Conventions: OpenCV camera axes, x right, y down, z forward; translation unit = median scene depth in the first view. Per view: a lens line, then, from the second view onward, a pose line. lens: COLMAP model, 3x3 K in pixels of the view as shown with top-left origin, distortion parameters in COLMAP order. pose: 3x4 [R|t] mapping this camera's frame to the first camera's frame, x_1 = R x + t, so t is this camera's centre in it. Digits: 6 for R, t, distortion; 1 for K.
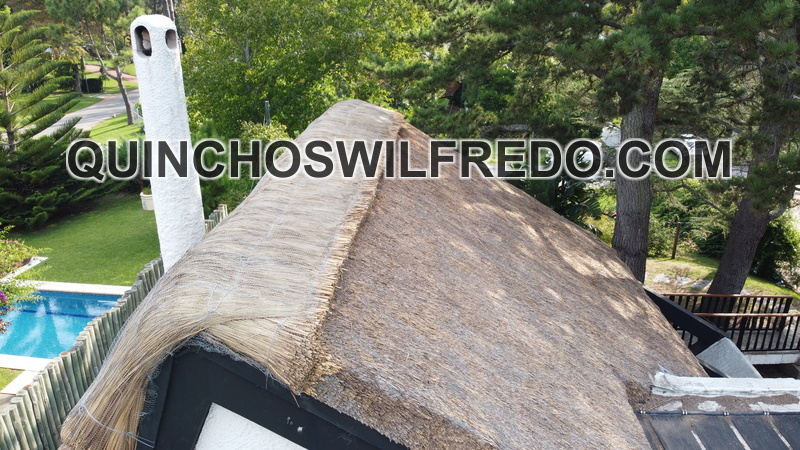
lens RADIAL K [[597.6, 0, 403.9], [0, 597.6, 221.7], [0, 0, 1]] dist [0.059650, -0.157033]
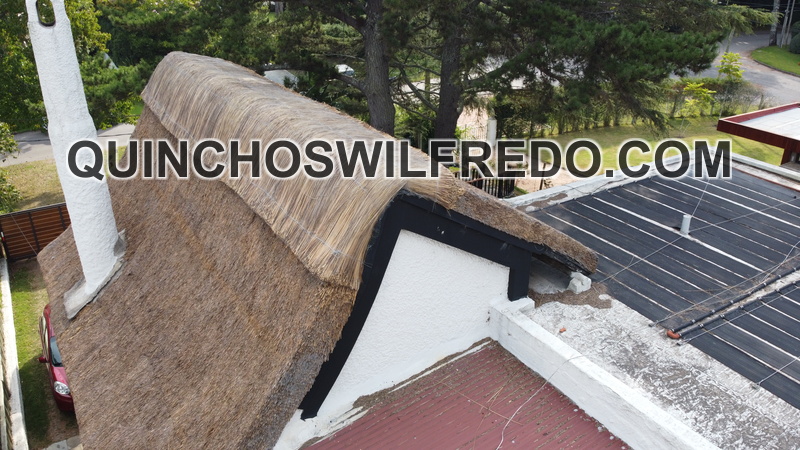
lens RADIAL K [[597.6, 0, 405.9], [0, 597.6, 225.1], [0, 0, 1]] dist [0.059650, -0.157033]
pose [[0.810176, -0.242647, 0.533608, -0.325939], [0.189321, 0.969833, 0.153566, 0.007577], [-0.554772, -0.023392, 0.831673, -0.113502]]
